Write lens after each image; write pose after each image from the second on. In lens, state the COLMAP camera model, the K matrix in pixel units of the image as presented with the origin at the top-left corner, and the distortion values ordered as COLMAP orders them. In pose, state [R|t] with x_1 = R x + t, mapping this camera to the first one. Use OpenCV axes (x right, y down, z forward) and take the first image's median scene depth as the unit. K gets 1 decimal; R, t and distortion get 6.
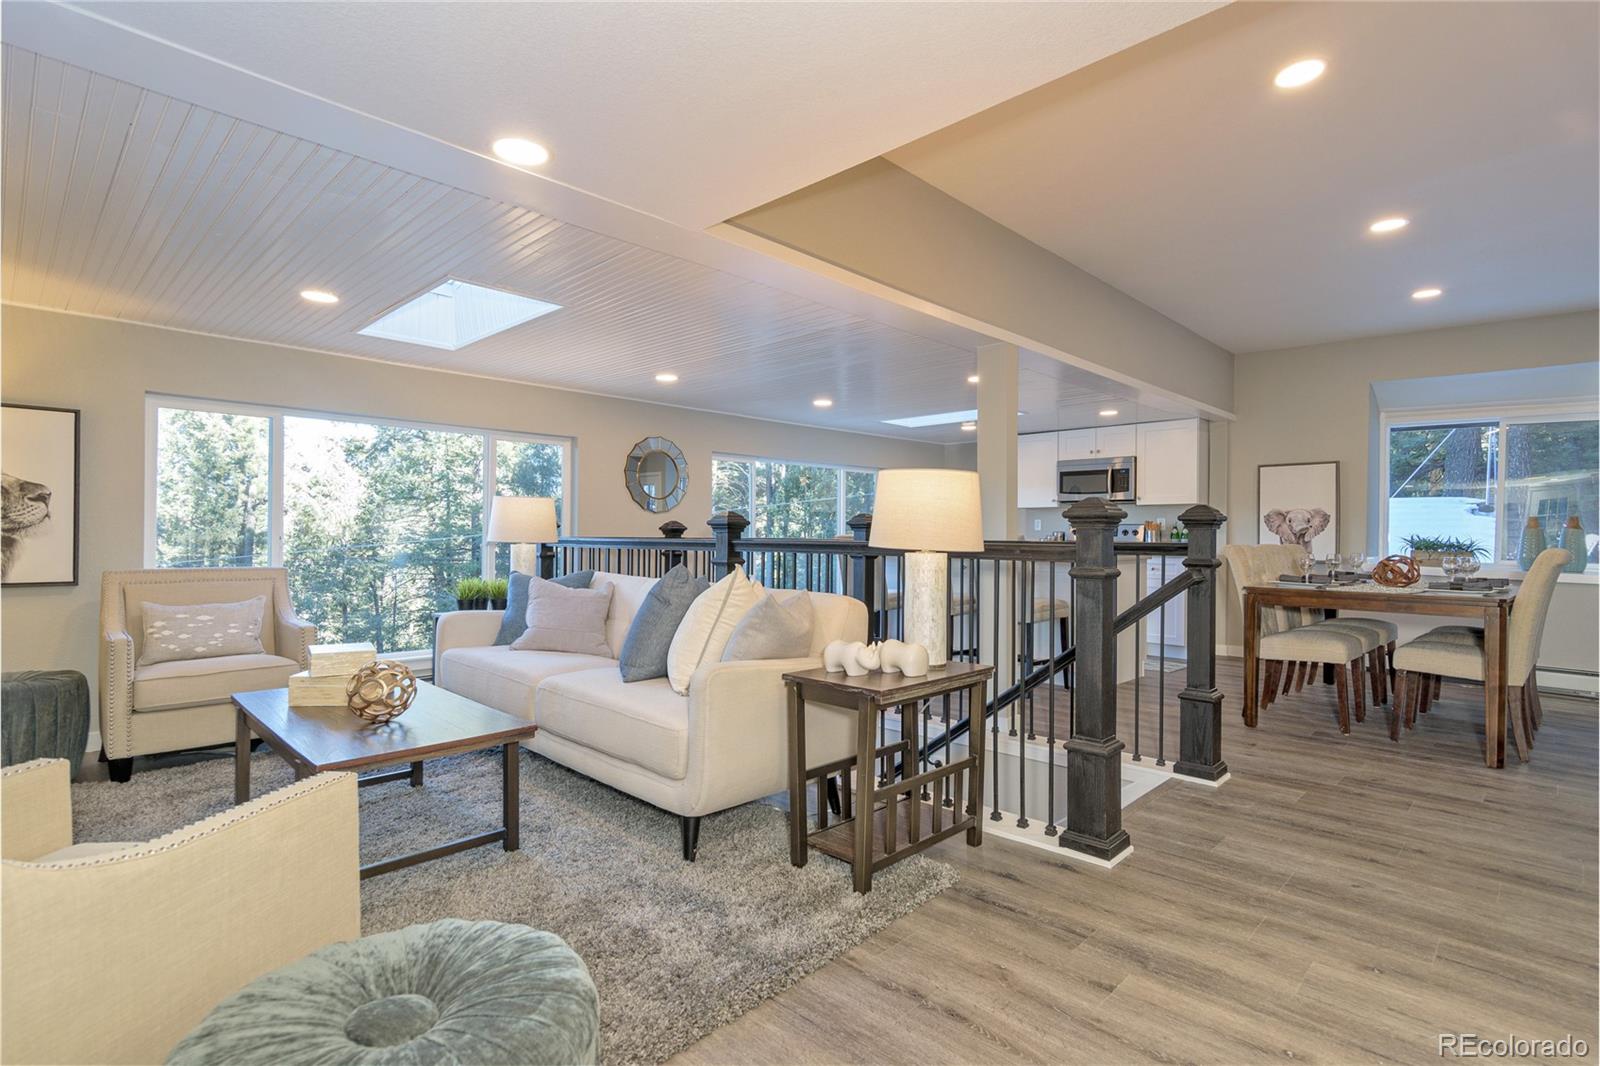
lens RADIAL K [[766.9, 0, 800.0], [0, 766.9, 533.0], [0, 0, 1]] dist [0.000135, -0.000673]
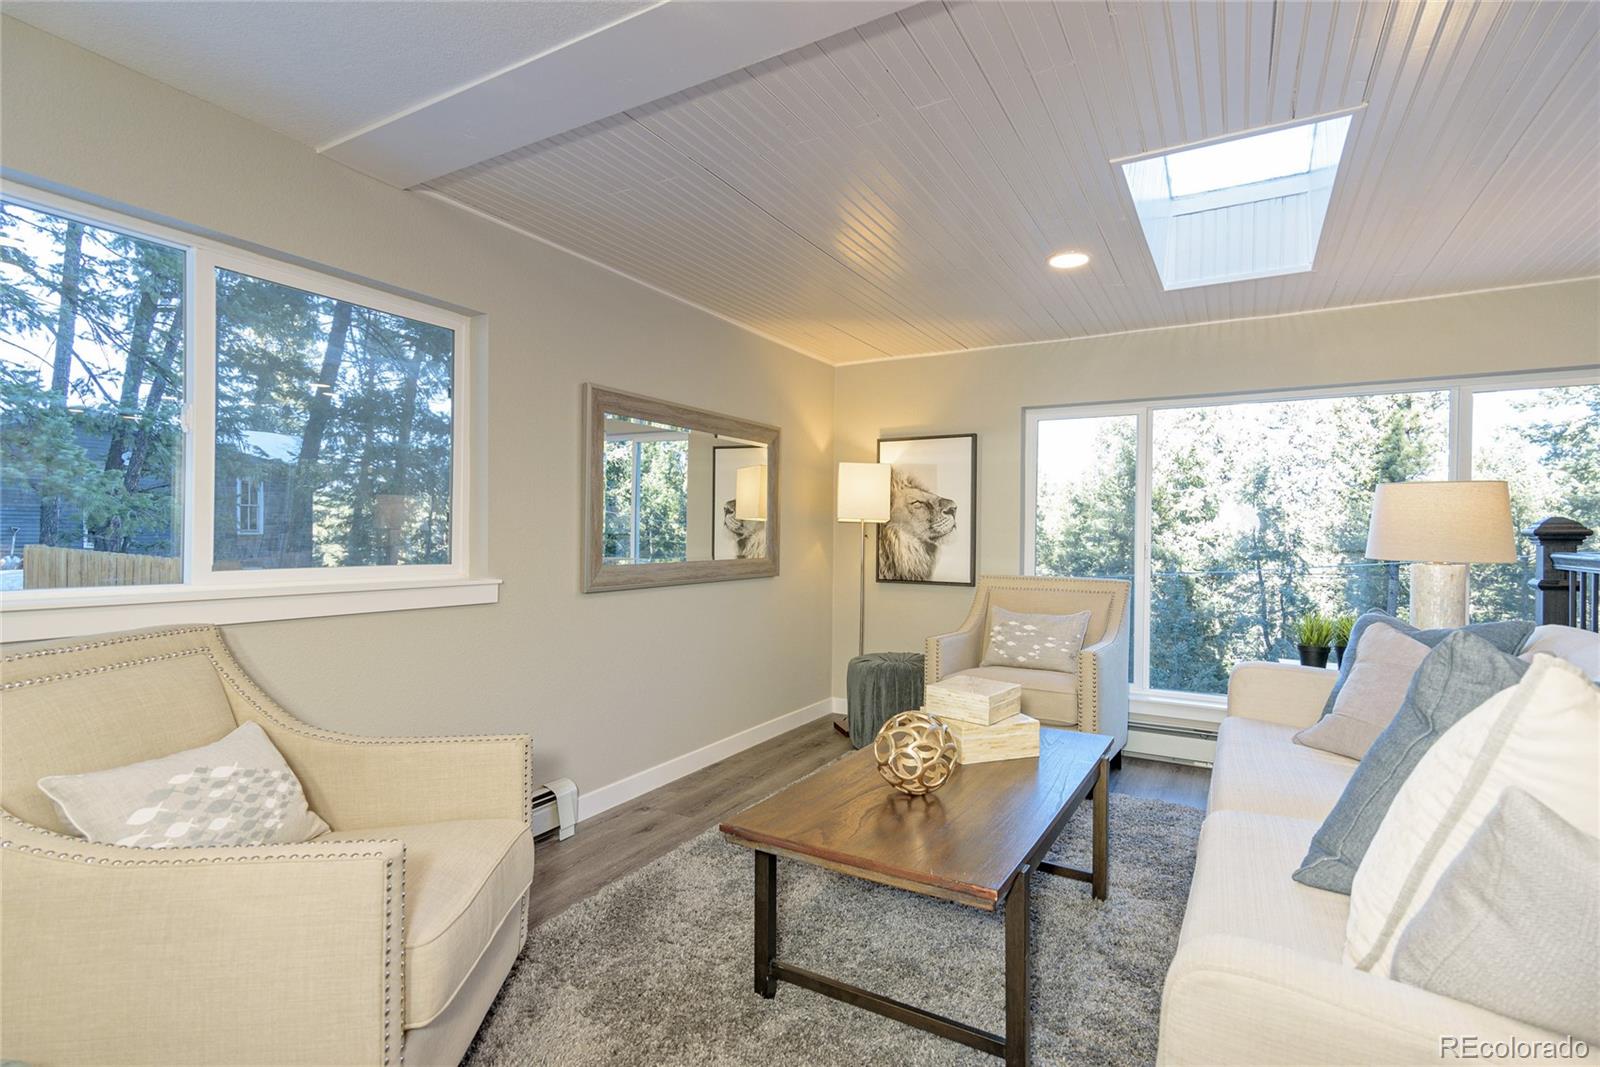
lens RADIAL K [[763.8, 0, 798.2], [0, 763.8, 536.1], [0, 0, 1]] dist [0.019944, 0.000100]
pose [[0.246259, -0.000284, -0.969204, 0.095518], [-0.005638, 0.999983, -0.001726, -0.003471], [0.969188, 0.005890, 0.246253, 0.432340]]
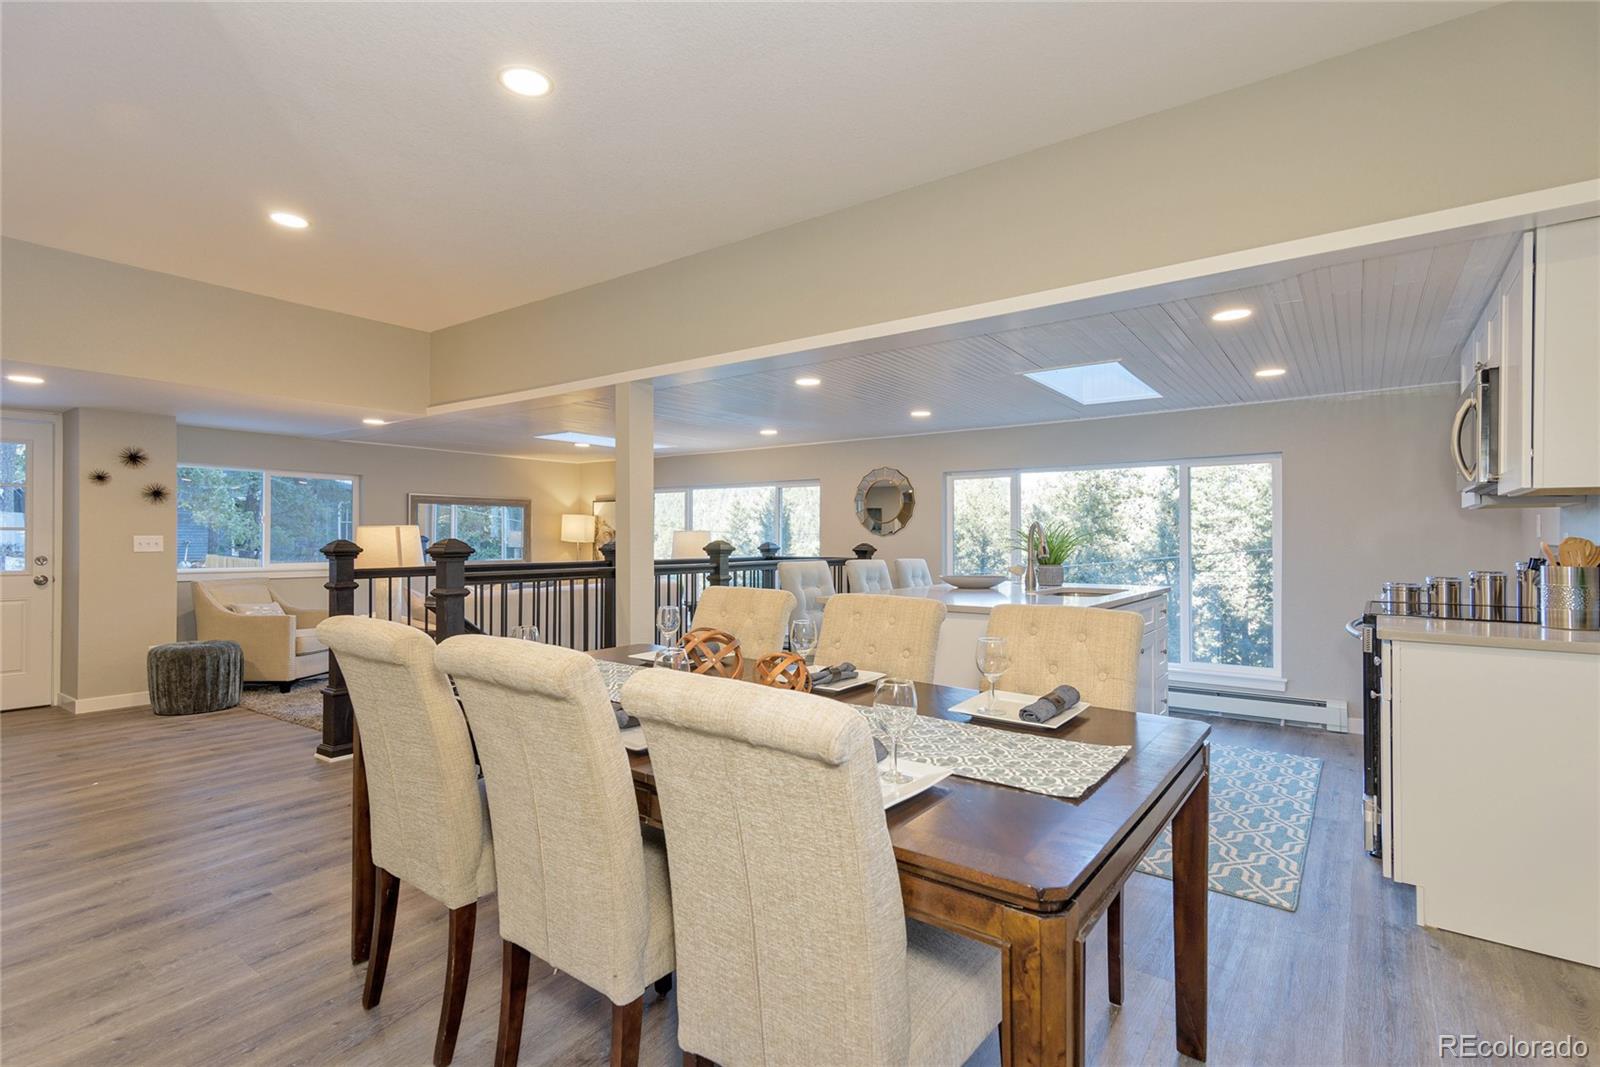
lens RADIAL K [[763.8, 0, 798.2], [0, 763.8, 536.1], [0, 0, 1]] dist [0.019944, 0.000100]
pose [[0.138350, -0.009196, -0.990341, 1.389302], [-0.000384, 0.999956, -0.009339, -0.023807], [0.990383, 0.001672, 0.138340, 1.121904]]
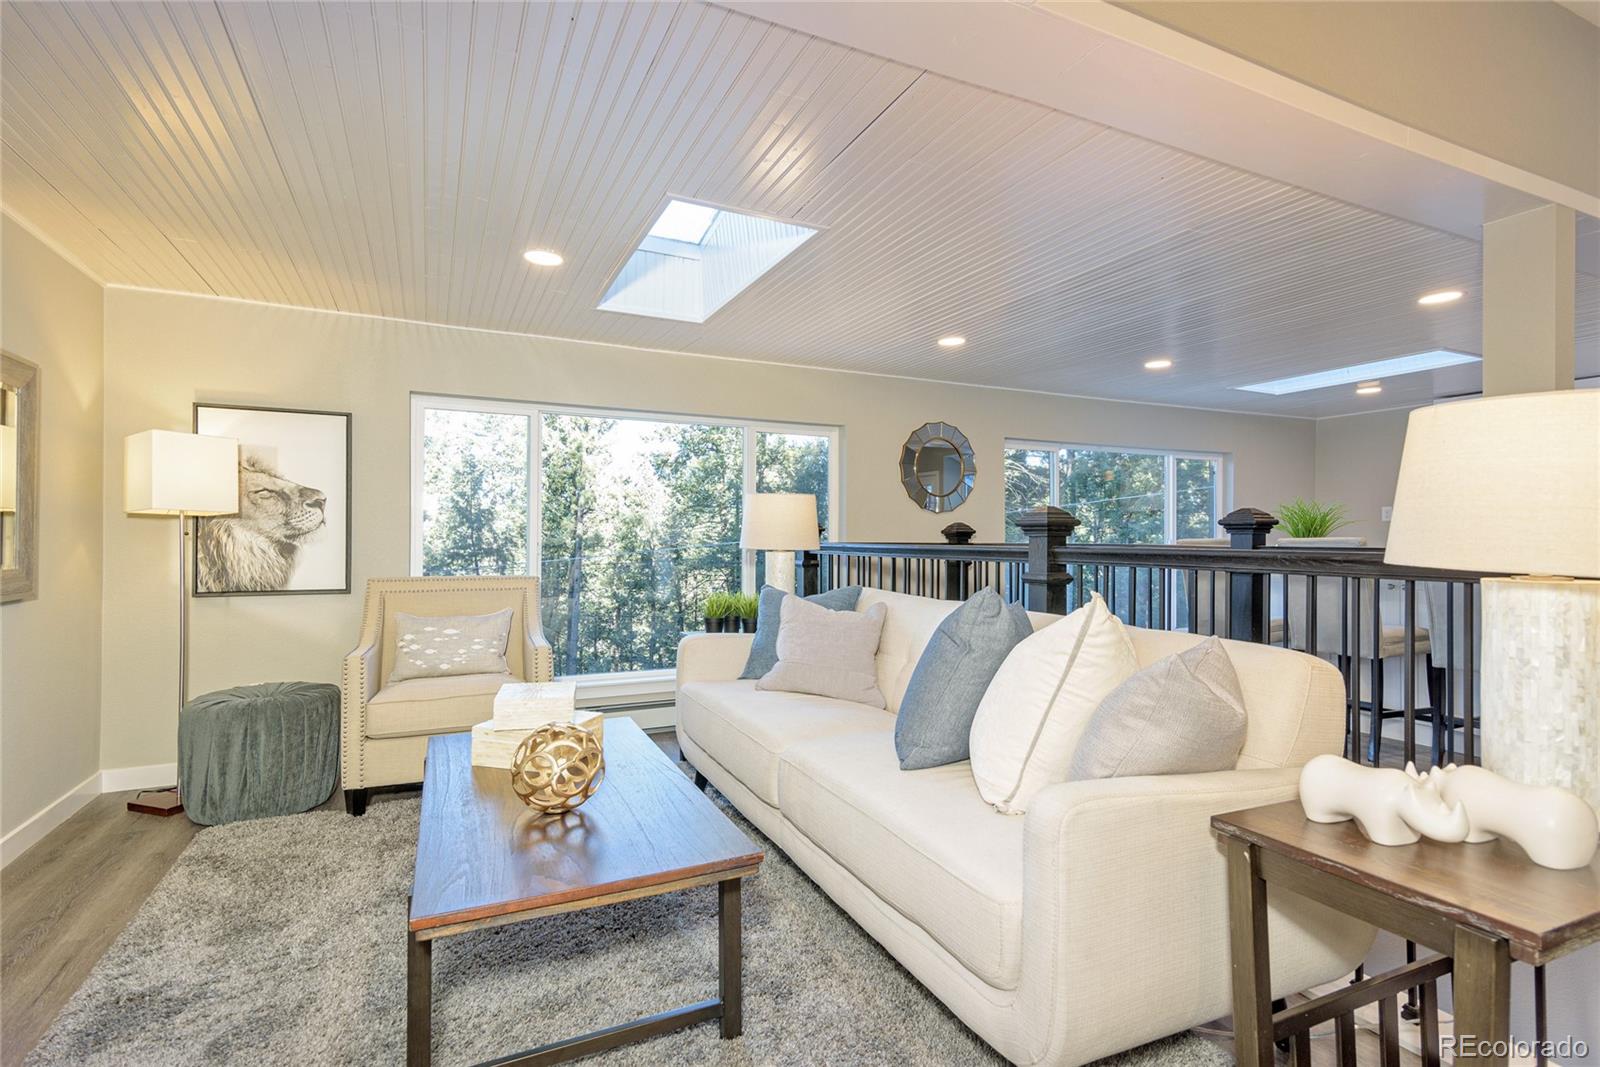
lens RADIAL K [[763.8, 0, 798.2], [0, 763.8, 536.1], [0, 0, 1]] dist [0.019944, 0.000100]
pose [[0.937027, -0.003003, -0.349244, -0.061539], [0.002548, 0.999995, -0.001762, -0.000946], [0.349247, 0.000761, 0.937030, 0.263317]]
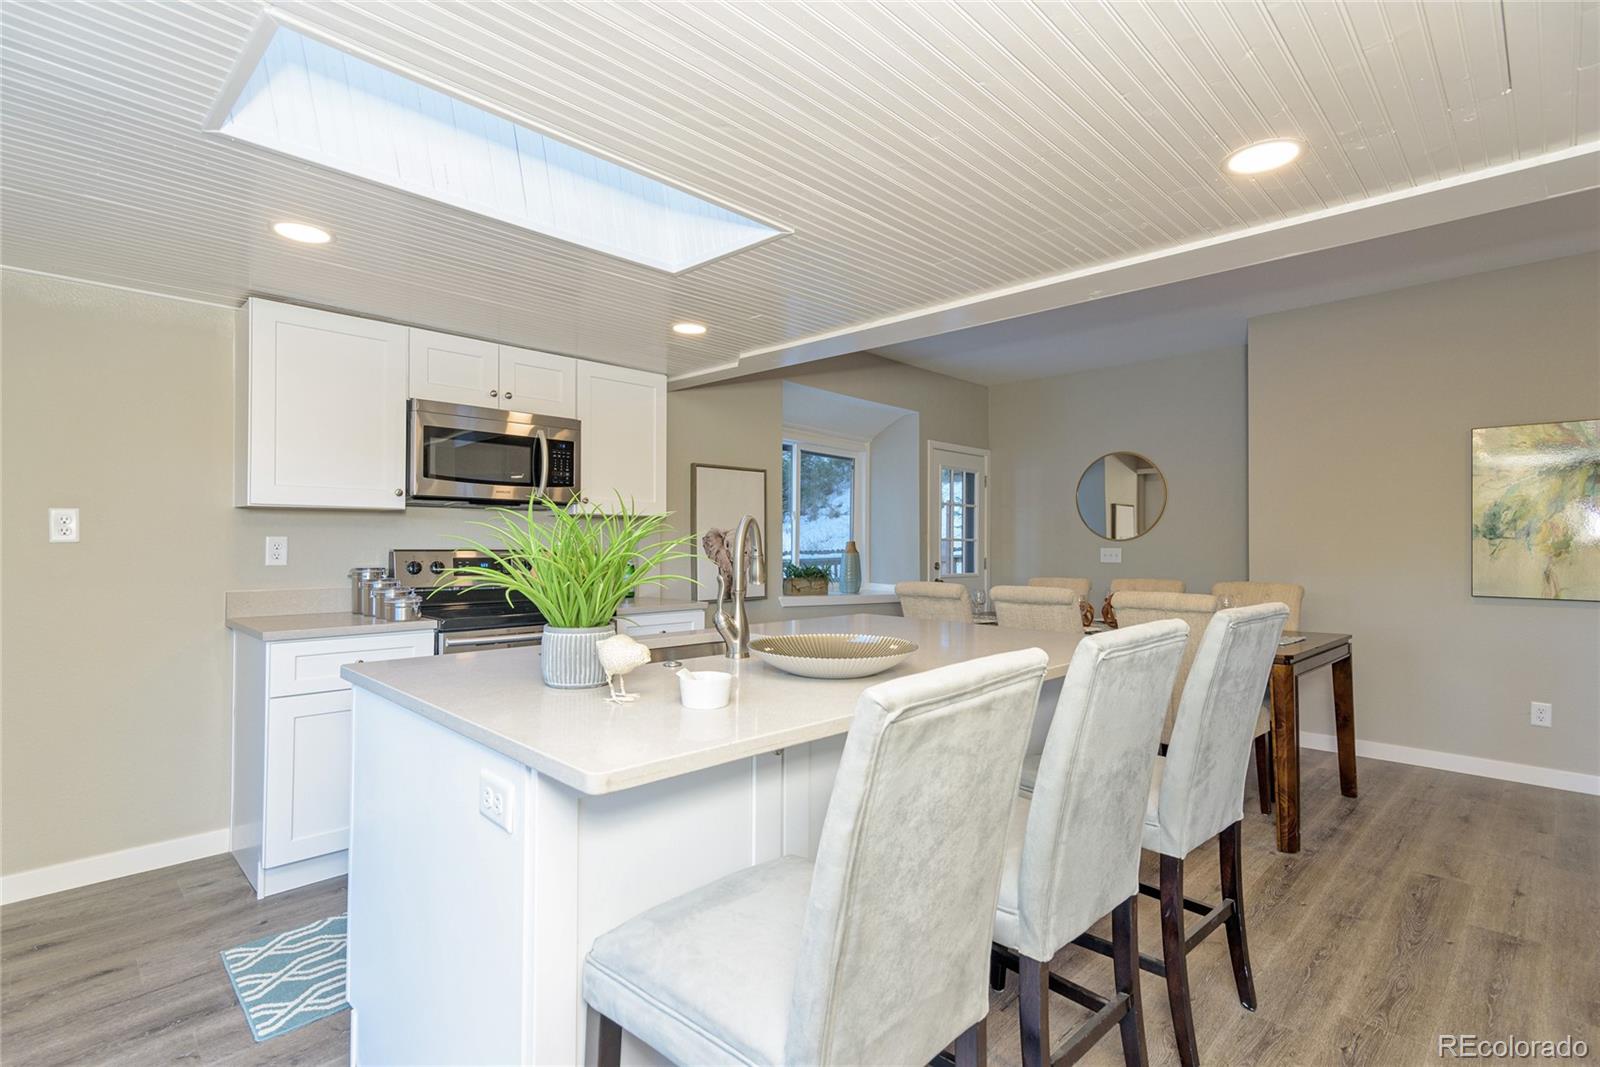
lens RADIAL K [[763.8, 0, 798.2], [0, 763.8, 536.1], [0, 0, 1]] dist [0.019944, 0.000100]
pose [[0.002024, 0.004373, 0.999988, -0.153325], [0.009967, 0.999941, -0.004393, -0.031921], [-0.999948, 0.009975, 0.001980, 1.567589]]
